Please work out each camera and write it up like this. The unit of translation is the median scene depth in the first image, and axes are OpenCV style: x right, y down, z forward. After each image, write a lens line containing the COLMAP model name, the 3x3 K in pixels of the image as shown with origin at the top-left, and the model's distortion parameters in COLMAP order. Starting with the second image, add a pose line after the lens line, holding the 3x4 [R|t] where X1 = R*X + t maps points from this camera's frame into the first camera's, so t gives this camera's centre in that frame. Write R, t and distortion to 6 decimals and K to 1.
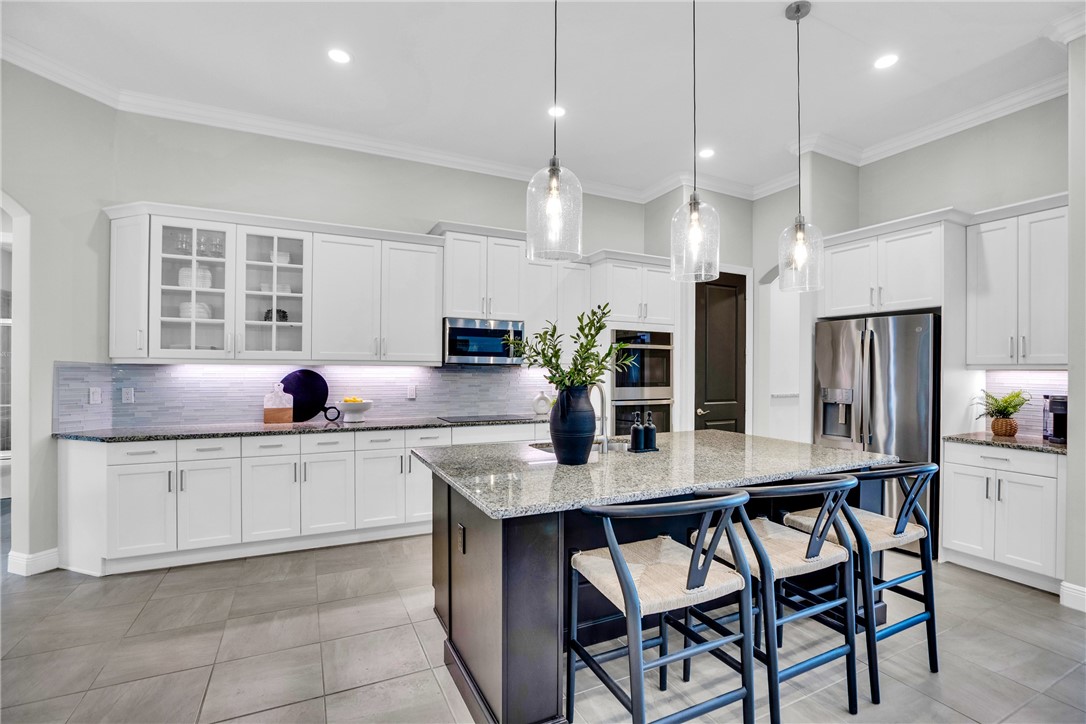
lens RADIAL K [[540.1, 0, 612.2], [0, 540.1, 369.2], [0, 0, 1]] dist [-0.040655, 0.000047]
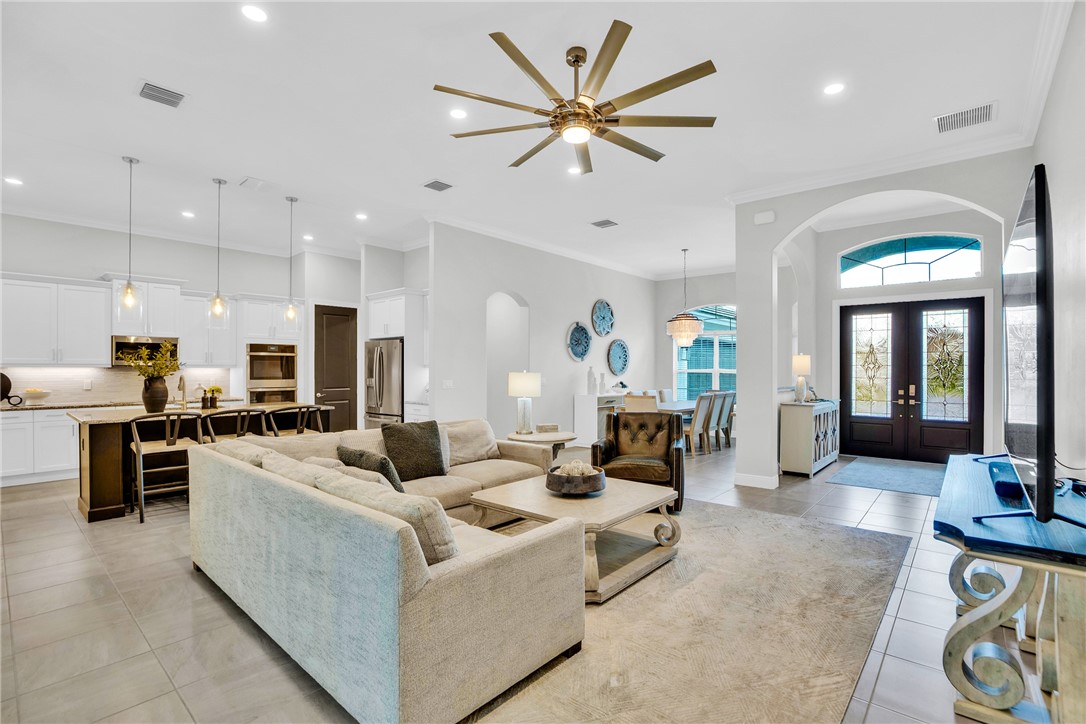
lens RADIAL K [[494.6, 0, 549.7], [0, 494.6, 367.1], [0, 0, 1]] dist [-0.000347, 0.000171]
pose [[0.946298, -0.005827, 0.323242, 0.413593], [0.006354, 0.999980, -0.000574, 0.003000], [-0.323232, 0.002597, 0.946316, -0.736275]]
